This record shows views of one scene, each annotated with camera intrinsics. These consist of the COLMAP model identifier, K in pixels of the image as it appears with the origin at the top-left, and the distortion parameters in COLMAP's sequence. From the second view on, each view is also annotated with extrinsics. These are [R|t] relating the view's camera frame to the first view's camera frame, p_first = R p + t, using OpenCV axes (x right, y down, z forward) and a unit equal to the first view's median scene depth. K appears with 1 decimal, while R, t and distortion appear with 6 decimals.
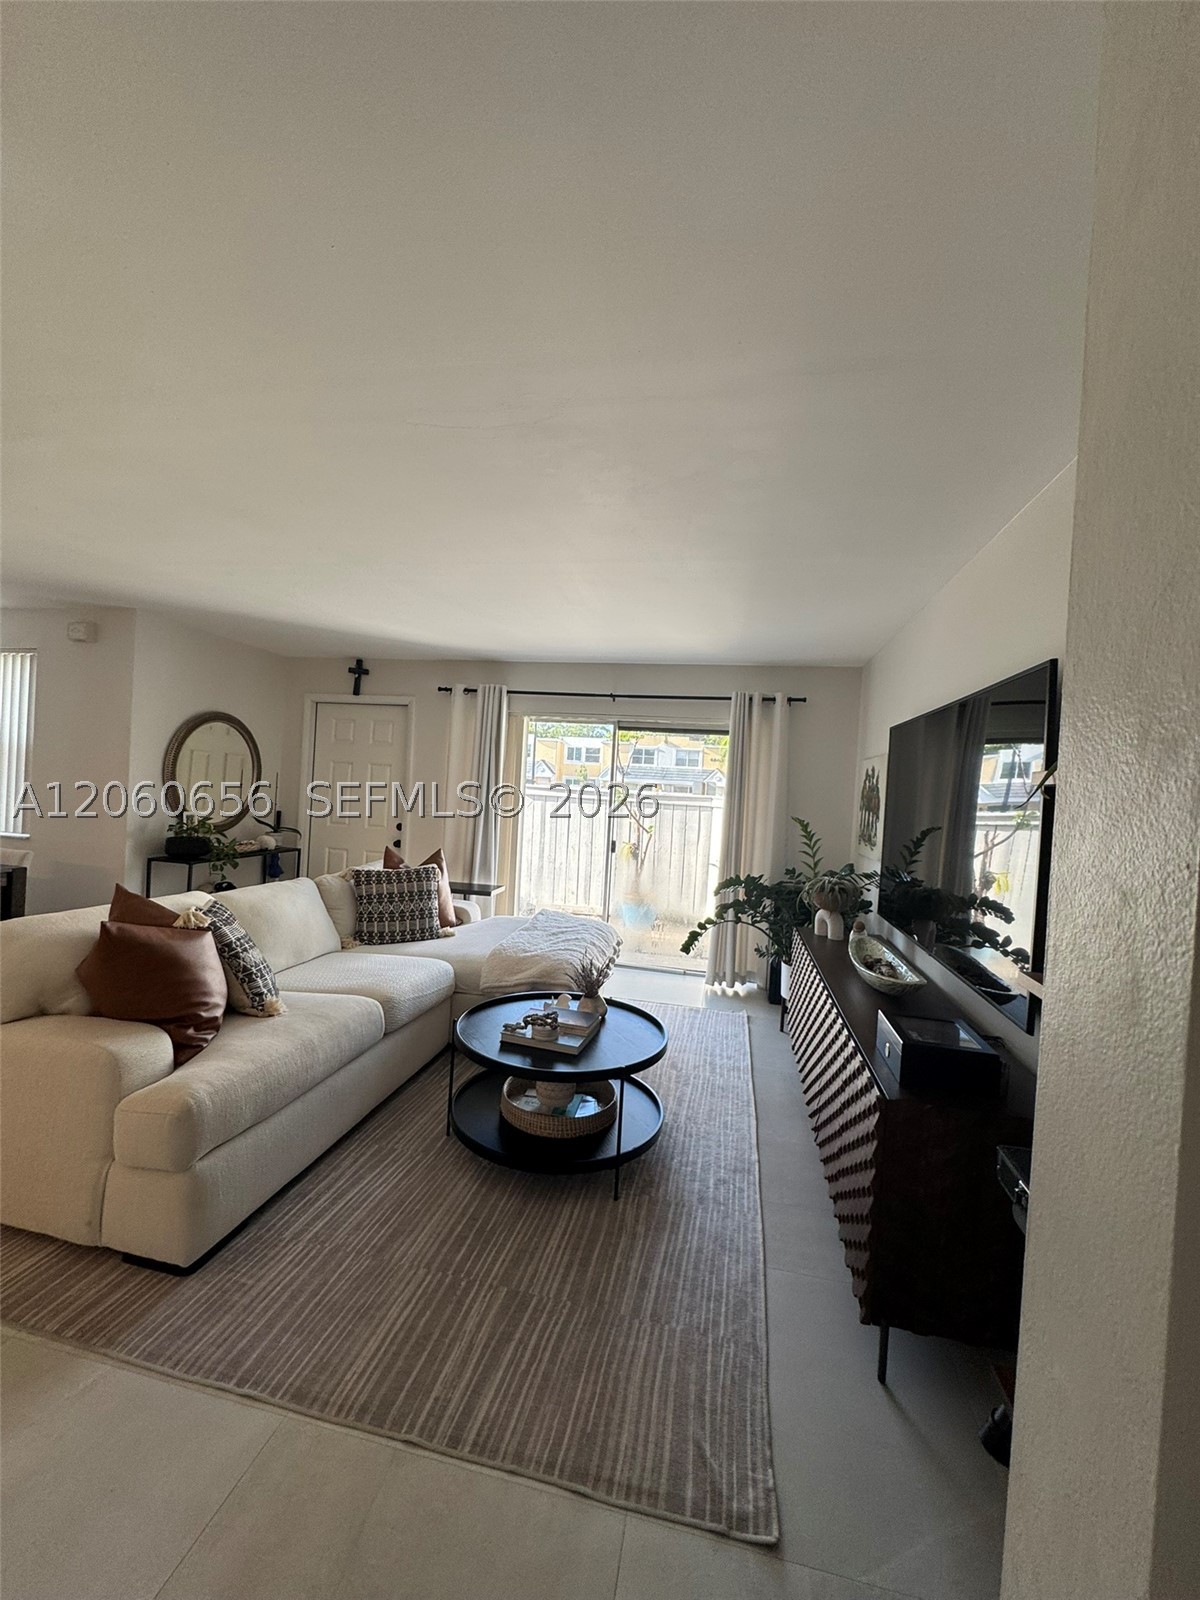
lens RADIAL K [[637.5, 0, 602.0], [0, 637.5, 805.8], [0, 0, 1]] dist [-0.000267, -0.000162]
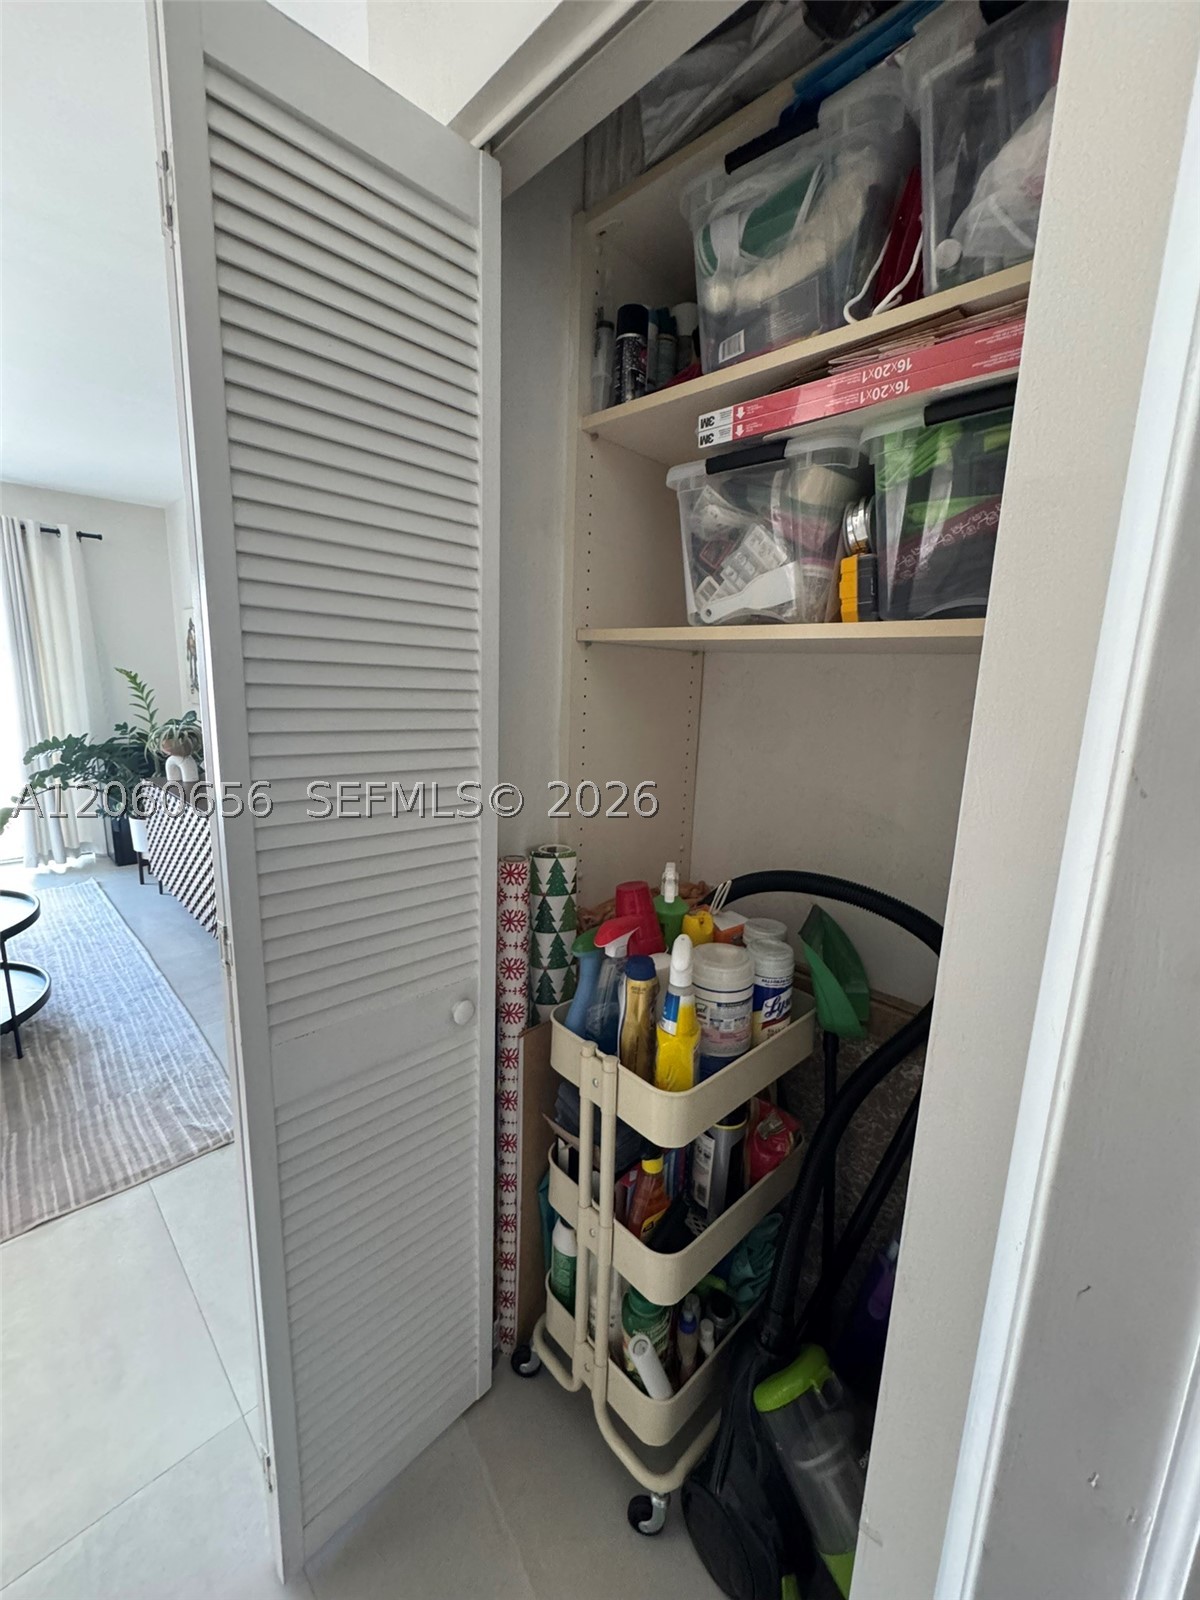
lens RADIAL K [[637.5, 0, 602.2], [0, 637.5, 803.0], [0, 0, 1]] dist [-0.000267, -0.000162]
pose [[0.546180, -0.199182, 0.813643, -0.113790], [0.015911, 0.973610, 0.227662, 0.007509], [-0.837517, -0.111398, 0.534935, -0.137175]]
